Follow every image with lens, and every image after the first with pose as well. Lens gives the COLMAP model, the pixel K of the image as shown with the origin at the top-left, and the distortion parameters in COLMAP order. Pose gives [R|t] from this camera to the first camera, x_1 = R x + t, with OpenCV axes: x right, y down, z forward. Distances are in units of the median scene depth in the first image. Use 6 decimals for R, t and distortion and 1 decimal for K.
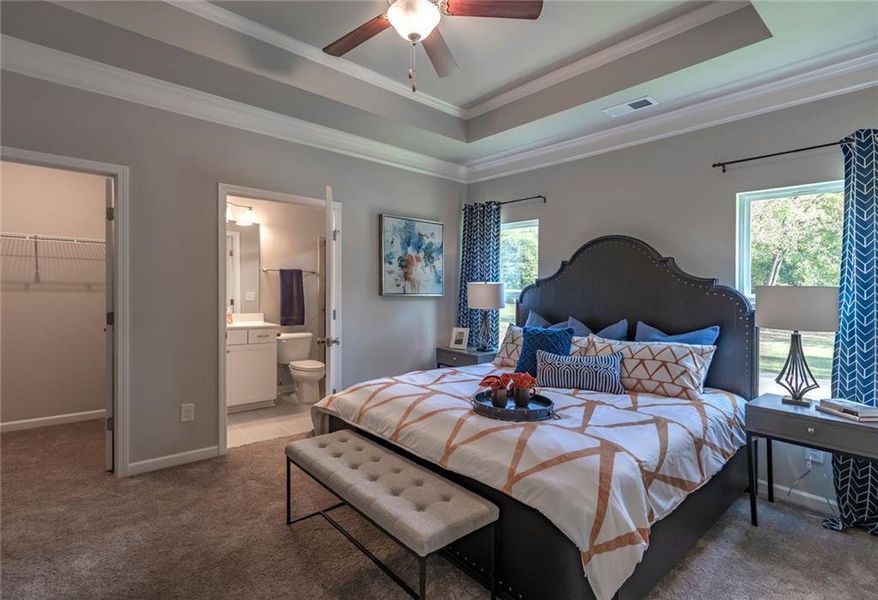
lens RADIAL K [[437.4, 0, 441.1], [0, 437.4, 298.1], [0, 0, 1]] dist [0.002248, 0.000046]
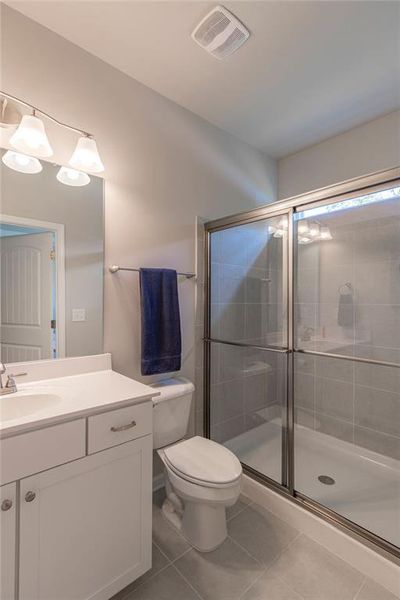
lens RADIAL K [[288.9, 0, 199.0], [0, 288.9, 298.9], [0, 0, 1]] dist [-0.001390, 0.000198]
pose [[0.999900, -0.012469, 0.006724, -0.292174], [0.012603, 0.999715, -0.020292, -0.020478], [-0.006469, 0.020374, 0.999771, 0.632958]]
